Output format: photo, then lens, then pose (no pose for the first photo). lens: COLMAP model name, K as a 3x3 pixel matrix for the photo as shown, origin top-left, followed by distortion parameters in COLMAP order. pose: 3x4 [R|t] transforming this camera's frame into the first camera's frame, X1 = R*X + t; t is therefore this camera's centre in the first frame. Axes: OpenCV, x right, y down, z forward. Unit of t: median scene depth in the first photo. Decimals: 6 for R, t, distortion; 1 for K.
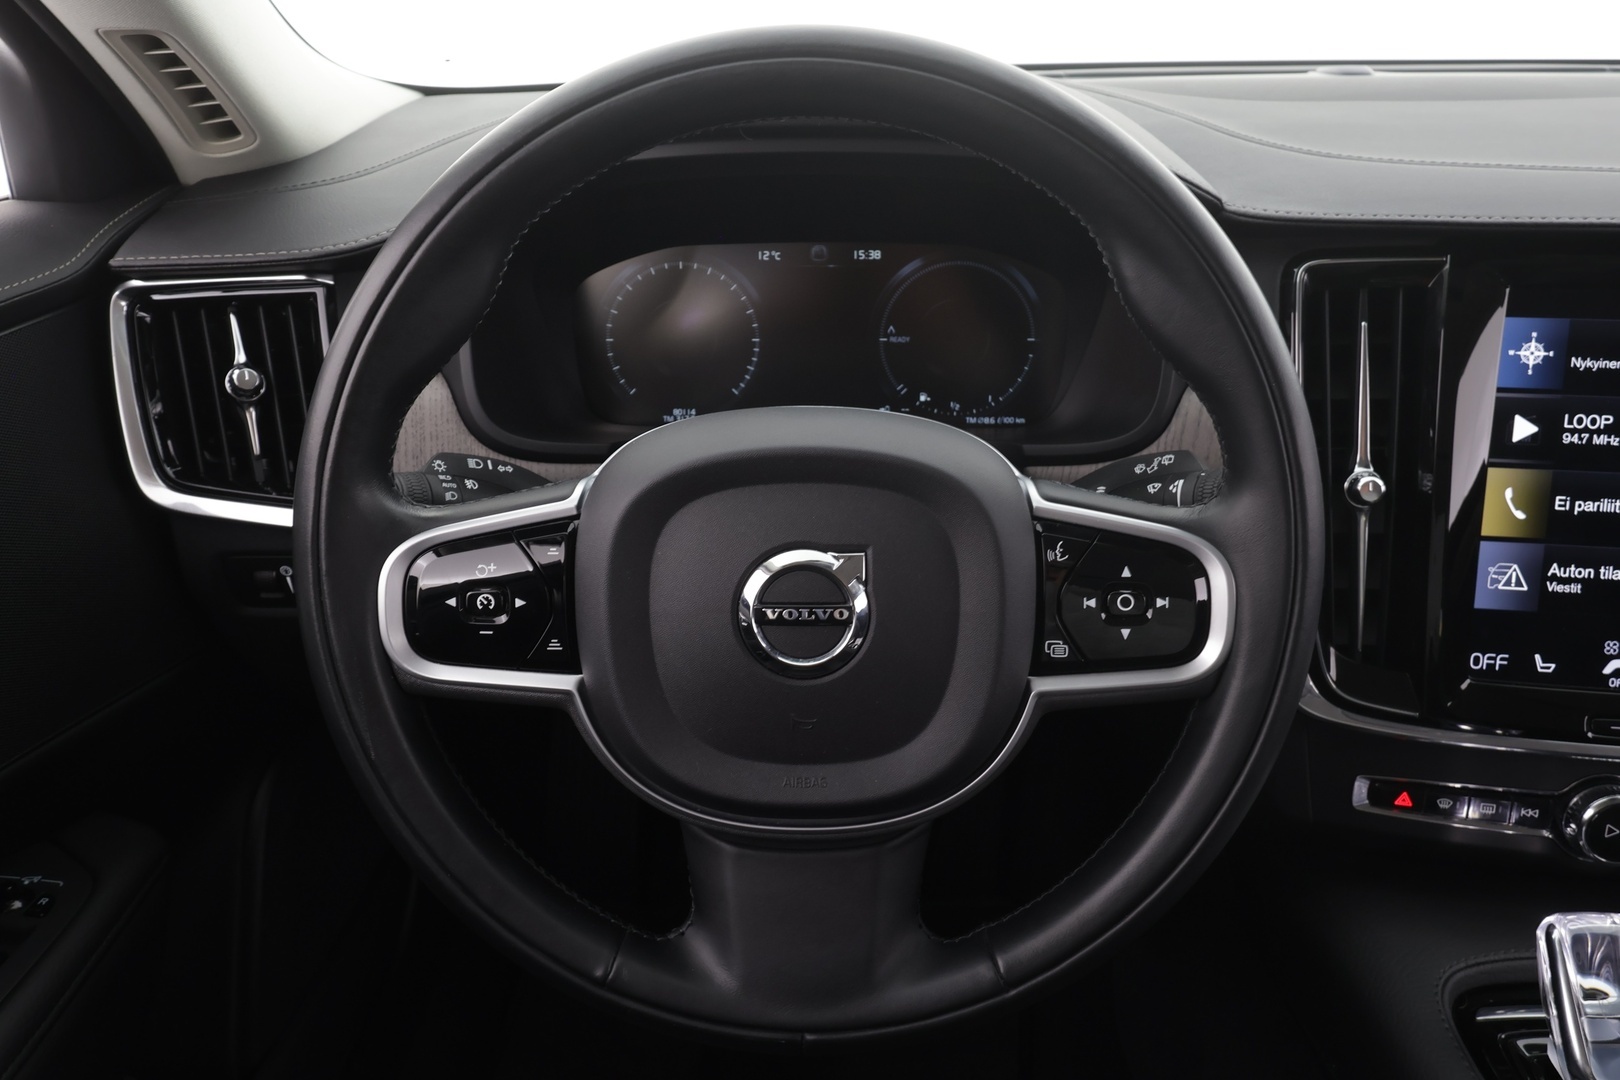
lens RADIAL K [[1156.2, 0, 808.8], [0, 1156.2, 547.2], [0, 0, 1]] dist [0.002411, -0.003016]
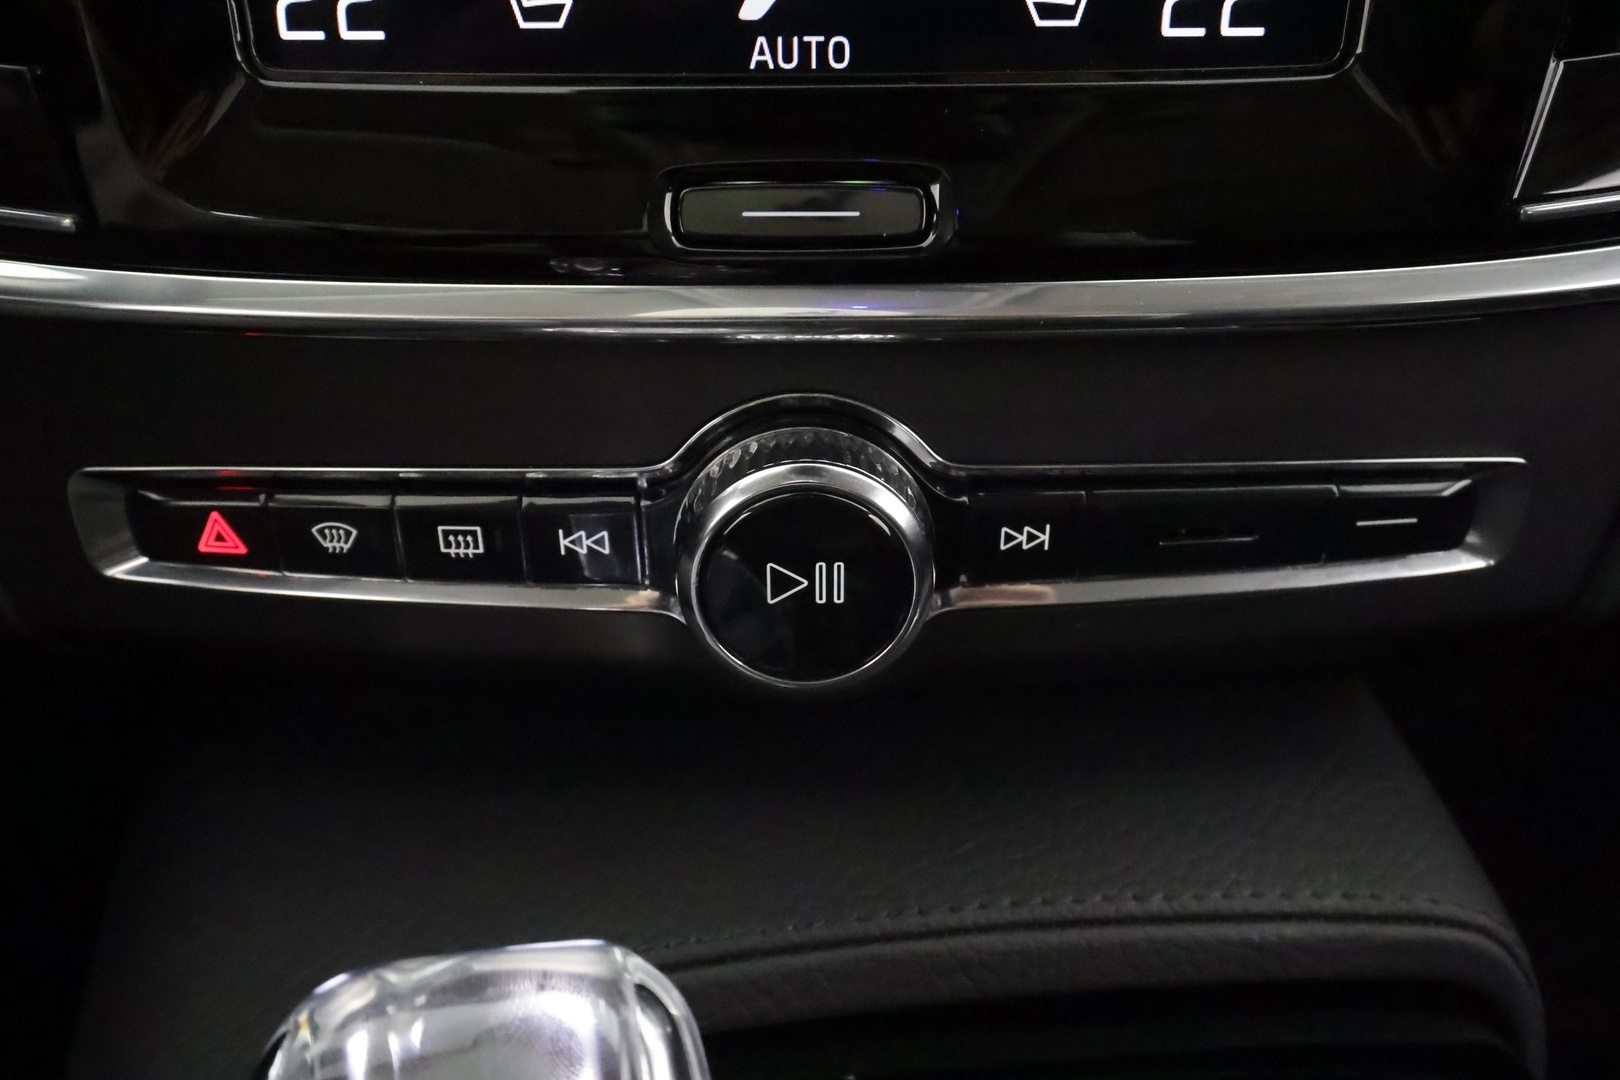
lens RADIAL K [[1225.1, 0, 804.7], [0, 1225.1, 549.0], [0, 0, 1]] dist [-0.000619, -0.001925]
pose [[0.985735, -0.098128, 0.136739, 0.710327], [0.064334, 0.970434, 0.232636, 0.178977], [-0.155525, -0.220521, 0.962903, 0.758972]]
